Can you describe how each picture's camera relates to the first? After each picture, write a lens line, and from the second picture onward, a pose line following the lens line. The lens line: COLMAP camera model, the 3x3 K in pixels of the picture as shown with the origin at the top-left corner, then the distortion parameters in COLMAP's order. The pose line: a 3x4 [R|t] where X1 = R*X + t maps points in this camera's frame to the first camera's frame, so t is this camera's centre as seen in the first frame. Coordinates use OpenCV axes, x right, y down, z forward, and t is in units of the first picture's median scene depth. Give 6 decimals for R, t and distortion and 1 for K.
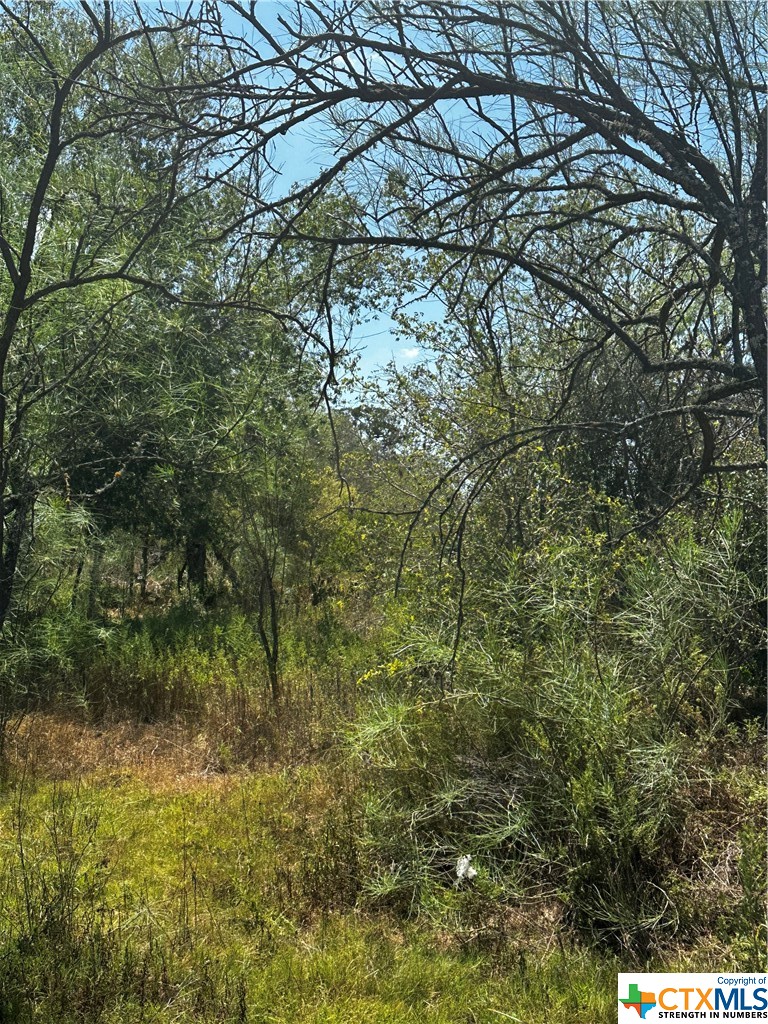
lens RADIAL K [[1191.2, 0, 383.3], [0, 1191.2, 483.0], [0, 0, 1]] dist [0.000058, -0.004293]
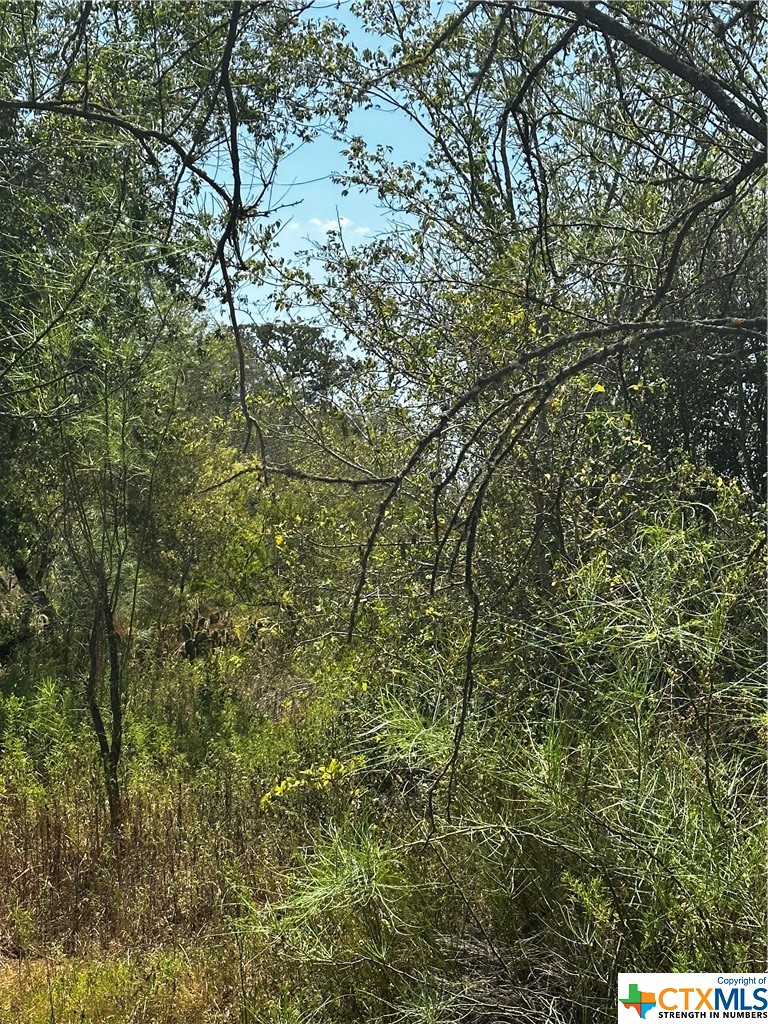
lens RADIAL K [[1839.0, 0, 384.0], [0, 1839.0, 512.0], [0, 0, 1]] dist [0.001368, 0.121734]
pose [[0.998581, 0.020073, 0.049335, -0.009420], [-0.020939, 0.999634, 0.017106, 0.015104], [-0.048973, -0.018115, 0.998636, 0.127459]]
